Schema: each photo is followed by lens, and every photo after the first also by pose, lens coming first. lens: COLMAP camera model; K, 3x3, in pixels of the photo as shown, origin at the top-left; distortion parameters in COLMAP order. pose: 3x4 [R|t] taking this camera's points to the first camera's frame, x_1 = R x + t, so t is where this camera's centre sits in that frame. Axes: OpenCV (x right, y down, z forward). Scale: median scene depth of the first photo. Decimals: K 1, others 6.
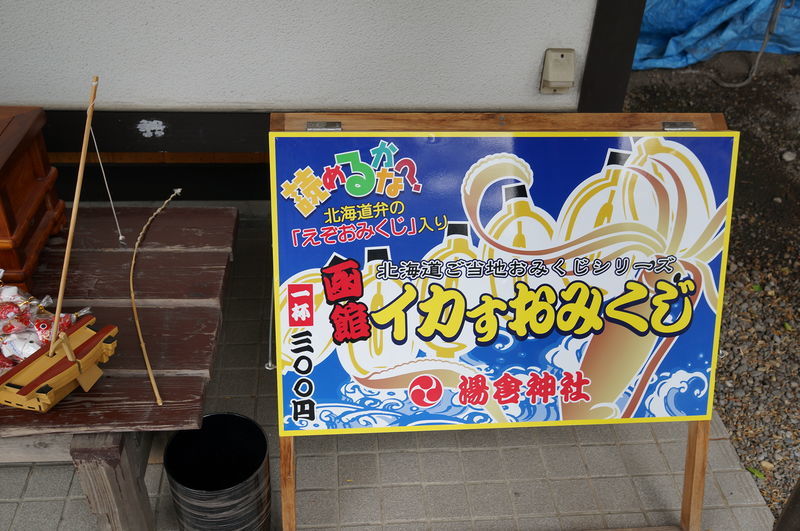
lens RADIAL K [[815.9, 0, 400.0], [0, 815.9, 265.5], [0, 0, 1]] dist [0.001670, -0.007307]
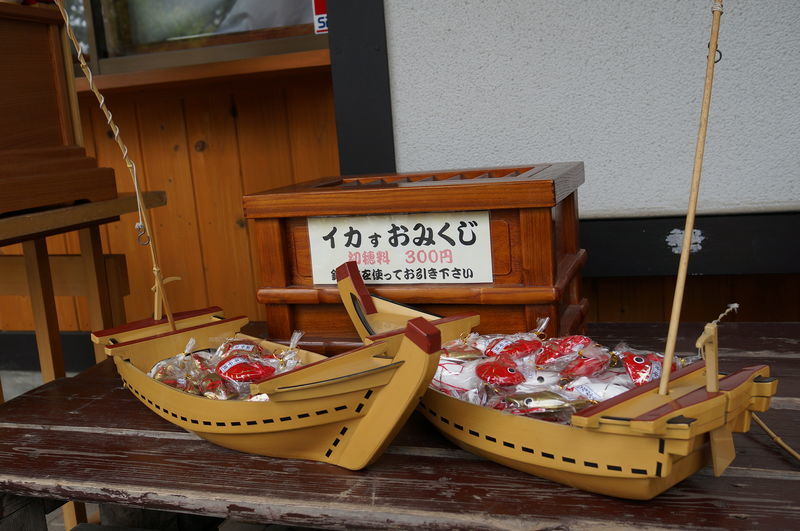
lens RADIAL K [[815.9, 0, 400.0], [0, 815.9, 265.5], [0, 0, 1]] dist [0.001670, -0.007307]
pose [[0.915991, -0.046361, -0.398512, -0.320052], [-0.127904, 0.907727, -0.399591, 0.246430], [0.380266, 0.416992, 0.825539, 0.368439]]
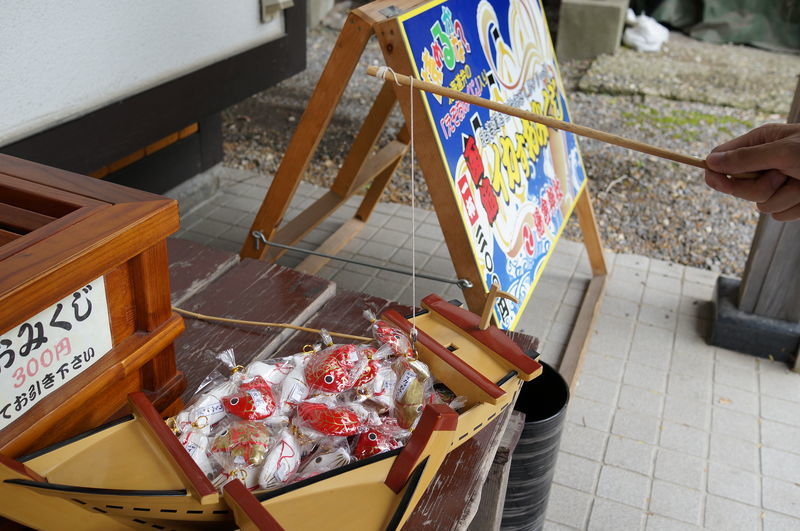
lens RADIAL K [[815.9, 0, 400.0], [0, 815.9, 265.5], [0, 0, 1]] dist [0.001670, -0.007307]
pose [[0.441759, -0.438014, 0.782938, -0.855263], [0.498386, 0.845474, 0.191794, -0.096566], [-0.745963, 0.305478, 0.591796, 0.518129]]
